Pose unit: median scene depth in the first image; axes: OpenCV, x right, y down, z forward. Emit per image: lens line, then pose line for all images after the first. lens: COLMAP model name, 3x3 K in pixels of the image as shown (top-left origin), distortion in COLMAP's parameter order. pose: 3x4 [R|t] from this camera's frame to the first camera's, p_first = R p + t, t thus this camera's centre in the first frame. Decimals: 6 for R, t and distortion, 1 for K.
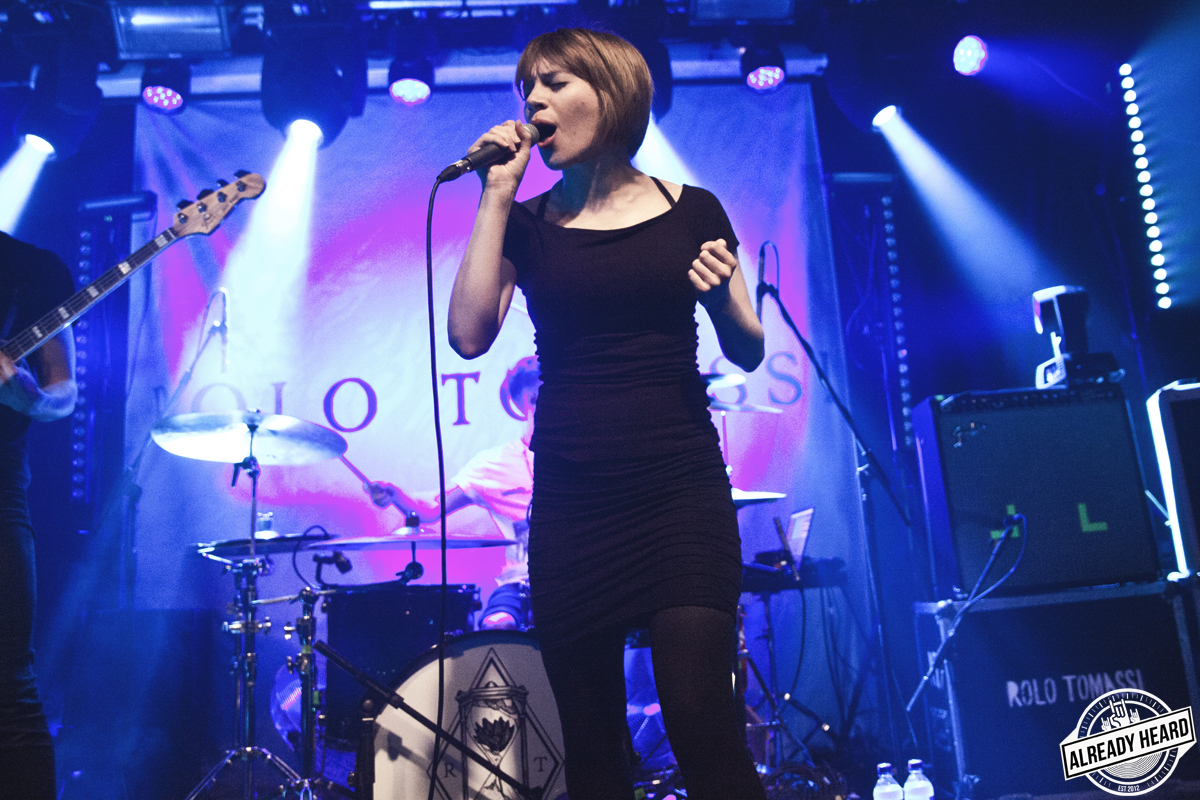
lens RADIAL K [[1116.5, 0, 625.4], [0, 1116.5, 313.8], [0, 0, 1]] dist [-0.161413, 0.134995]
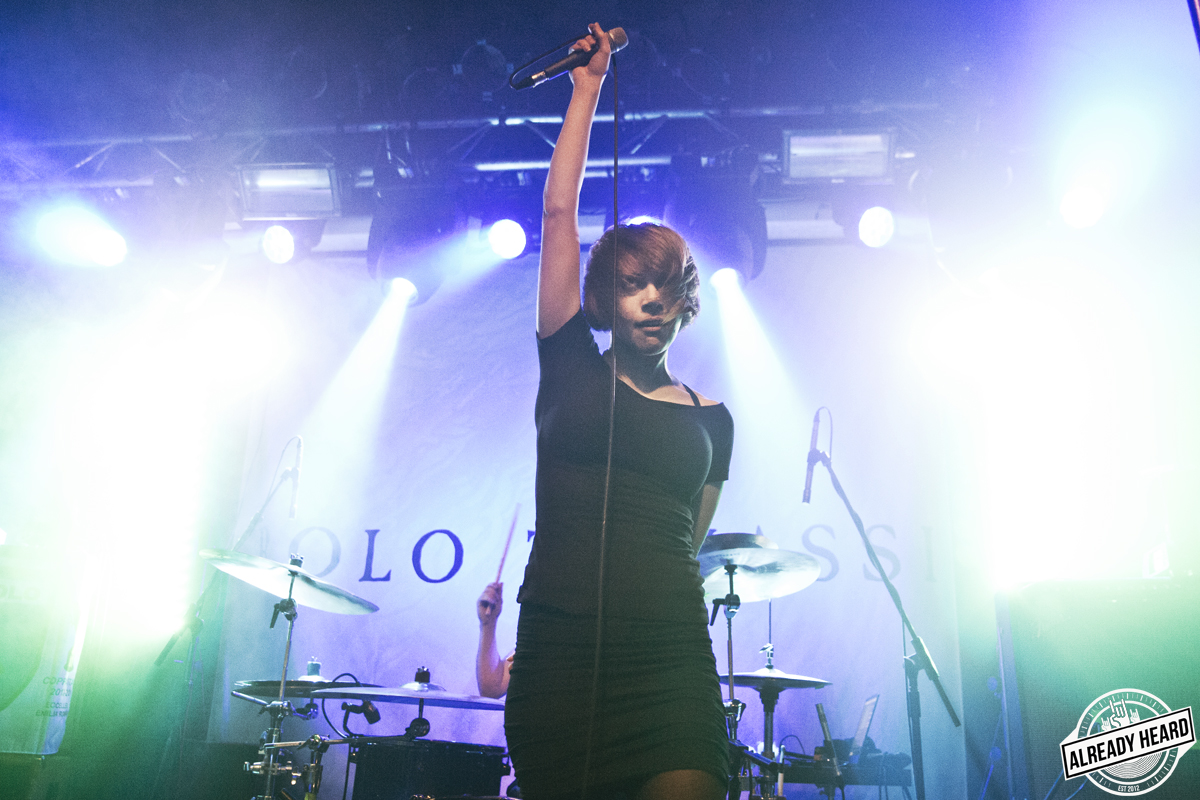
lens RADIAL K [[1116.5, 0, 625.4], [0, 1116.5, 313.8], [0, 0, 1]] dist [-0.161413, 0.134995]
pose [[0.976229, 0.010526, -0.216487, 0.183264], [-0.041118, 0.989676, -0.137299, -0.007054], [0.212807, 0.142937, 0.966583, 0.039211]]
